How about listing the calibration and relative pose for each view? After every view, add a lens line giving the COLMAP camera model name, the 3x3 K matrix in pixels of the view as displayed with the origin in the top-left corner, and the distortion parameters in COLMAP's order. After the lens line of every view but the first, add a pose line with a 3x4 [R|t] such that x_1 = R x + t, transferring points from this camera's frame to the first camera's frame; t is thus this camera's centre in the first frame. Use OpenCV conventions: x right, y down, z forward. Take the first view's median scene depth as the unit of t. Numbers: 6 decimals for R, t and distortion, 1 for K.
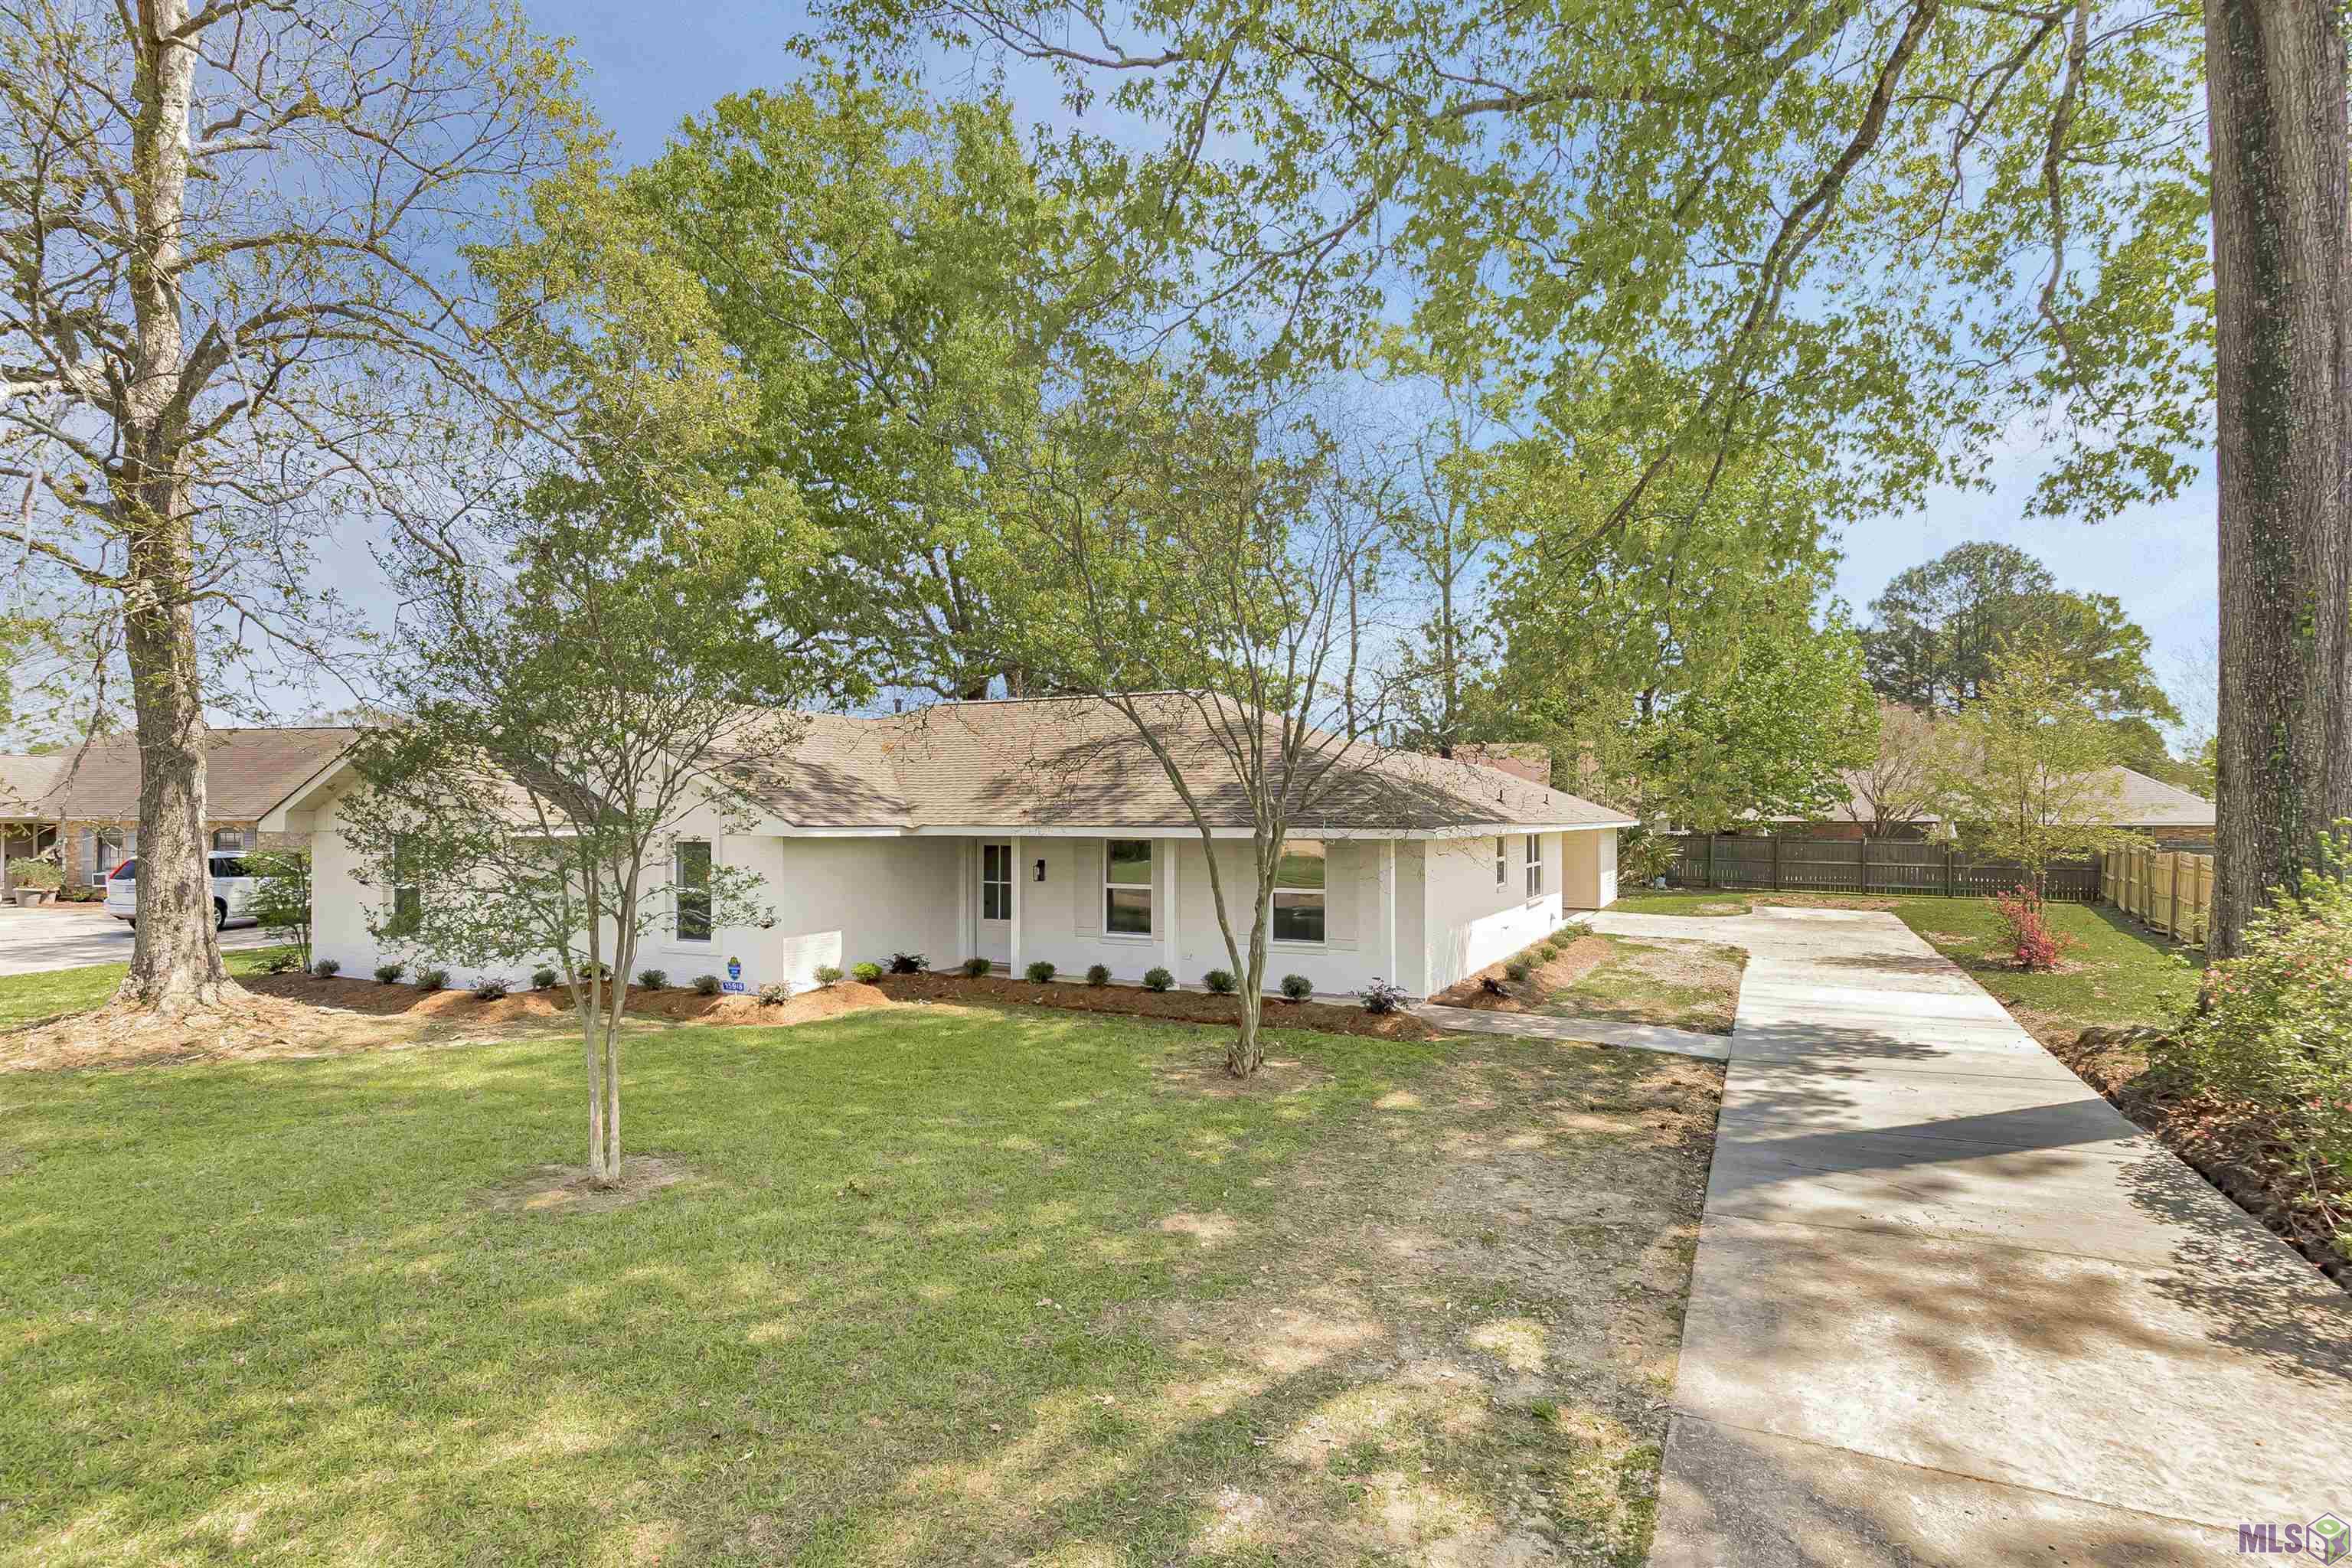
lens RADIAL K [[1197.2, 0, 1181.8], [0, 1197.2, 807.5], [0, 0, 1]] dist [-0.003722, 0.000433]
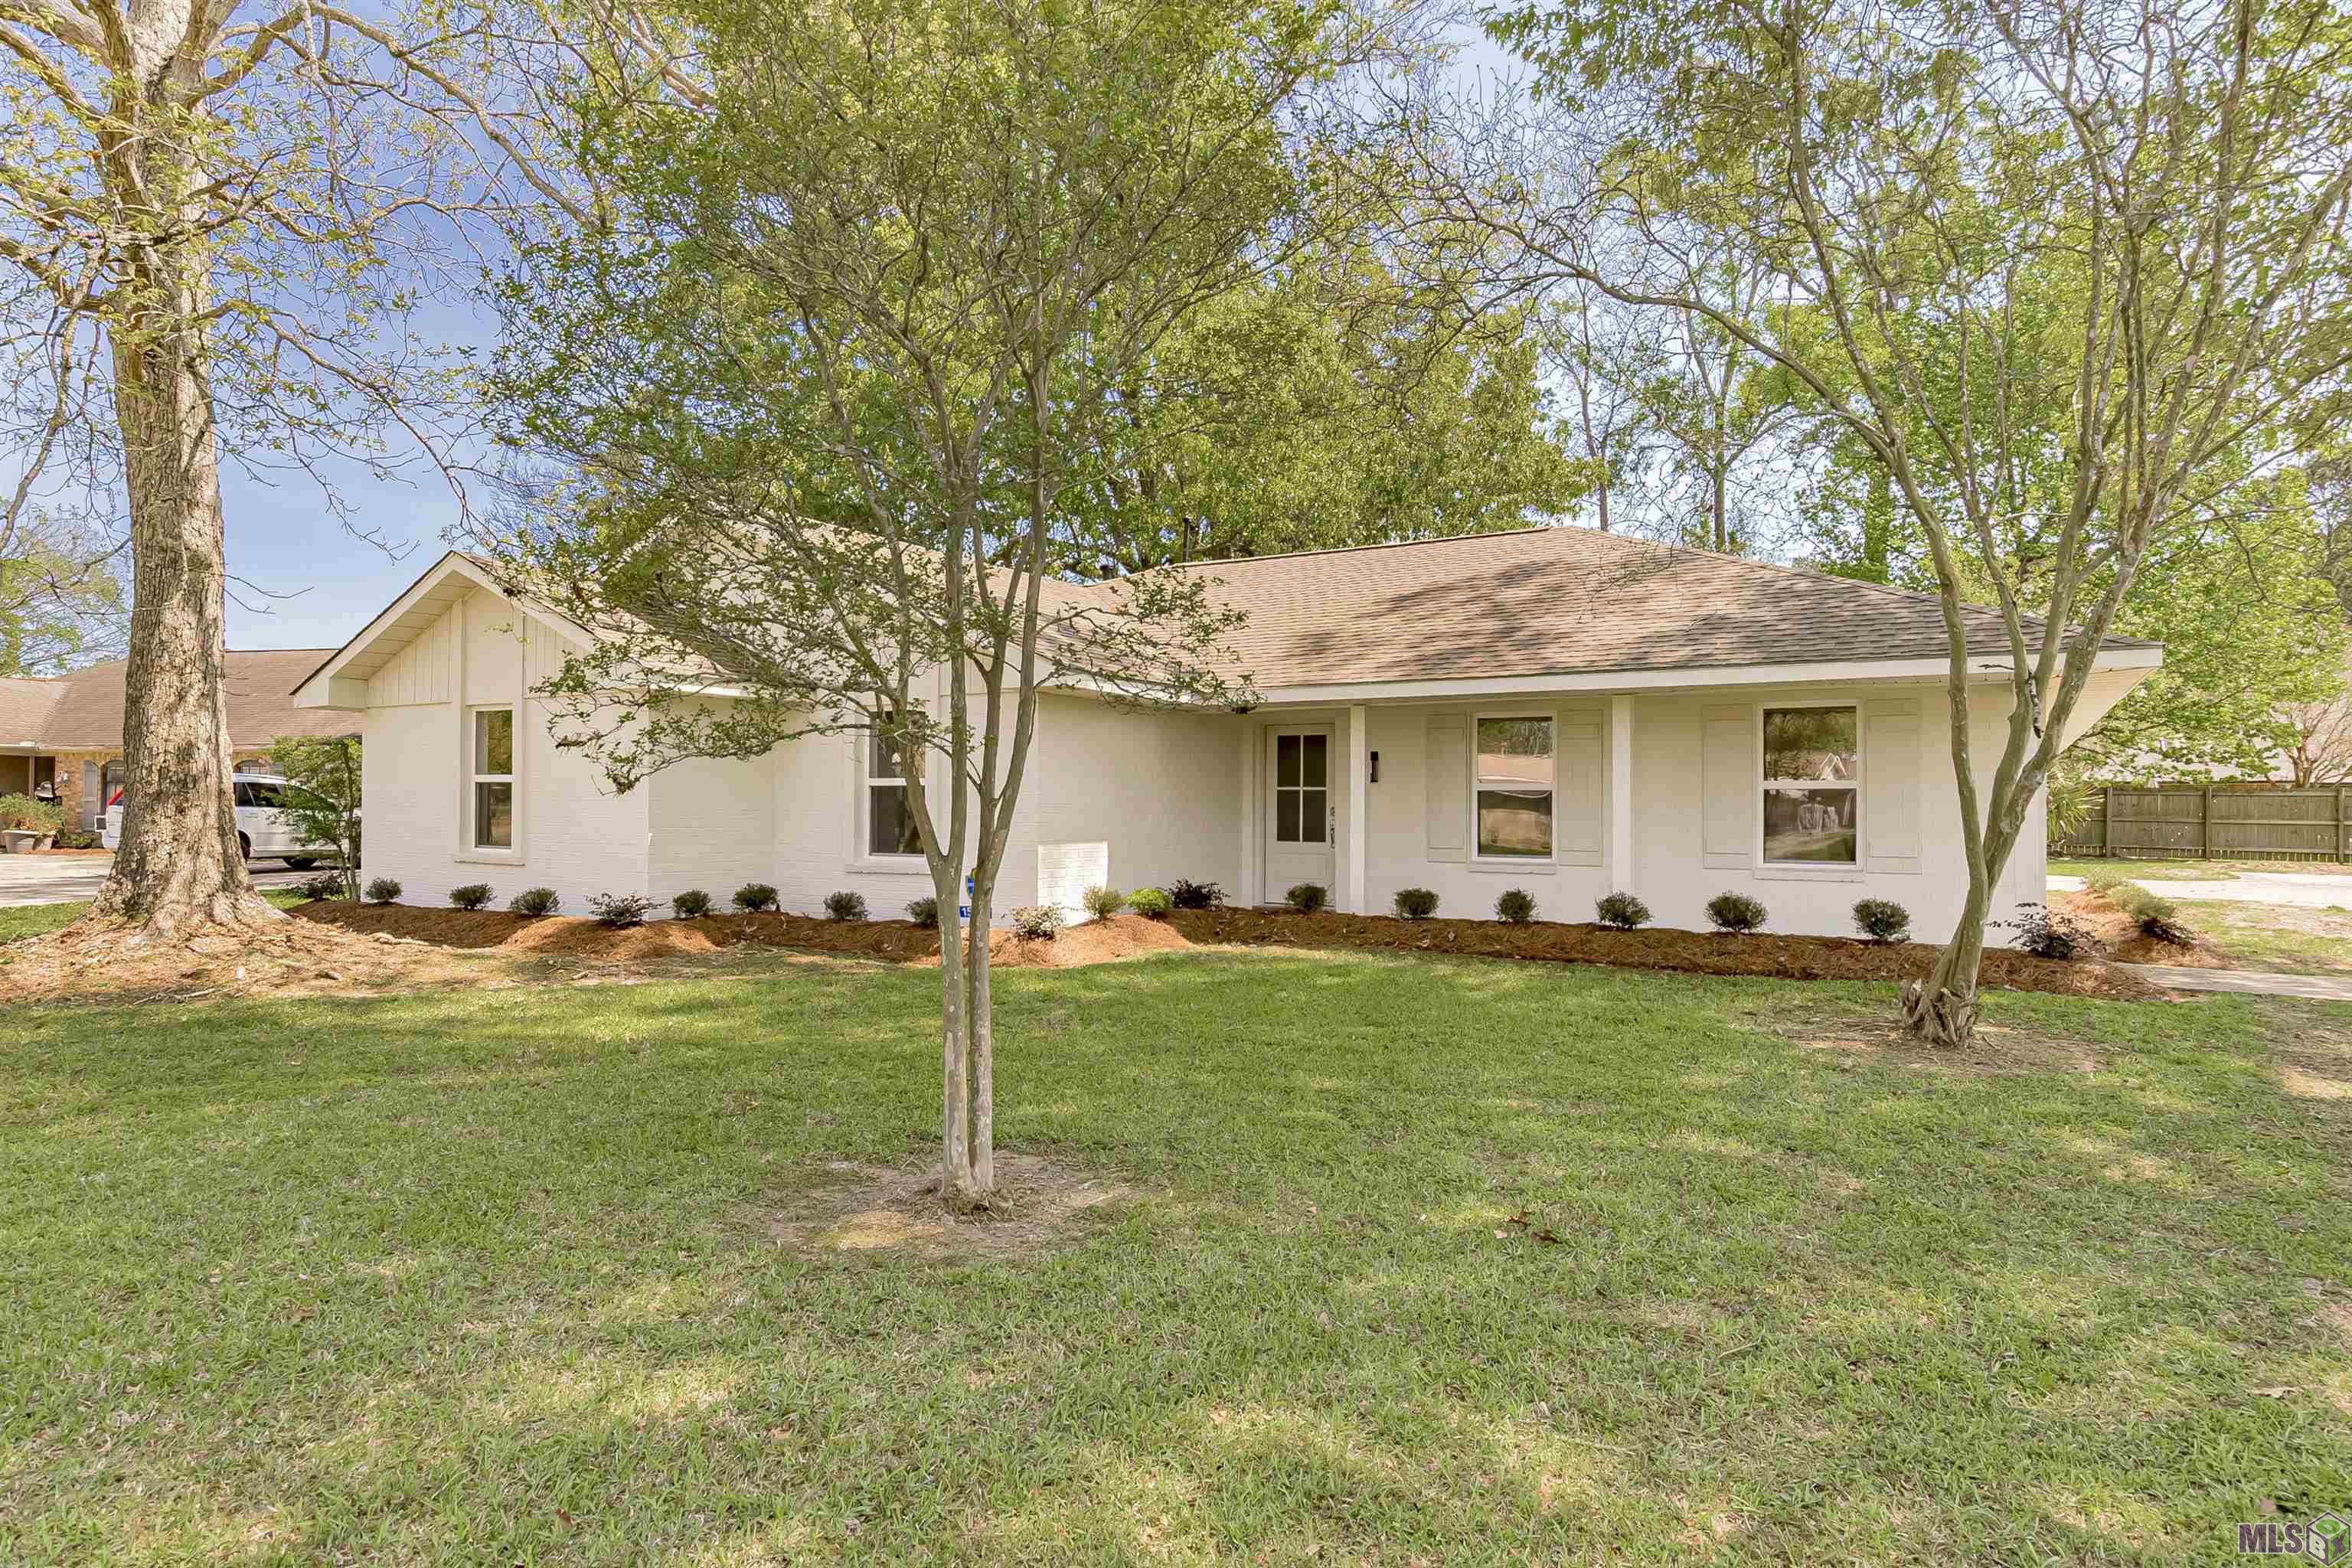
lens RADIAL K [[1367.3, 0, 1172.5], [0, 1367.3, 776.7], [0, 0, 1]] dist [0.004784, -0.000860]
pose [[0.996634, 0.001724, -0.081967, -0.217001], [-0.002925, 0.999890, -0.014531, 0.090701], [0.081933, 0.014722, 0.996529, 0.271171]]
